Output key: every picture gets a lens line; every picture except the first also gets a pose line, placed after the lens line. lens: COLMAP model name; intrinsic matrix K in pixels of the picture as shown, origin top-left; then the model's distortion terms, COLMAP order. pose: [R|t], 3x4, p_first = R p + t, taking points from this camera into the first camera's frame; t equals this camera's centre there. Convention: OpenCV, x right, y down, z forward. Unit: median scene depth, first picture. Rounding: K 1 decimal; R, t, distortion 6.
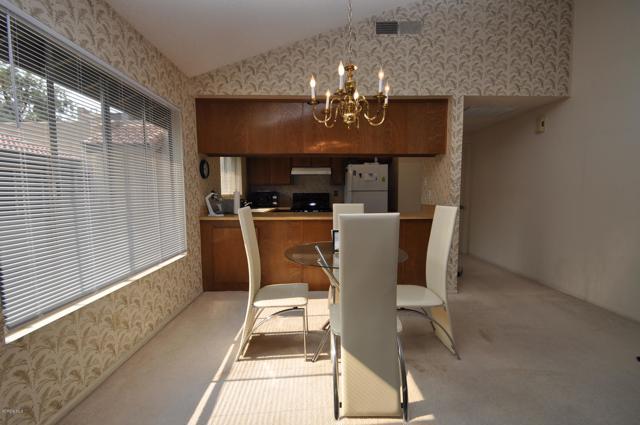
lens RADIAL K [[276.7, 0, 320.2], [0, 276.7, 216.9], [0, 0, 1]] dist [0.000630, -0.000342]
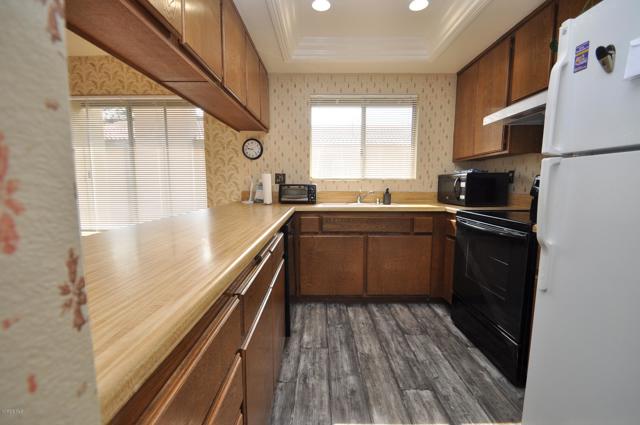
lens RADIAL K [[276.7, 0, 320.2], [0, 276.7, 216.9], [0, 0, 1]] dist [0.000630, -0.000342]
pose [[-0.025065, 0.128926, -0.991337, 0.323715], [-0.089773, 0.987352, 0.130678, -0.060717], [0.995647, 0.092271, -0.013174, 0.830372]]
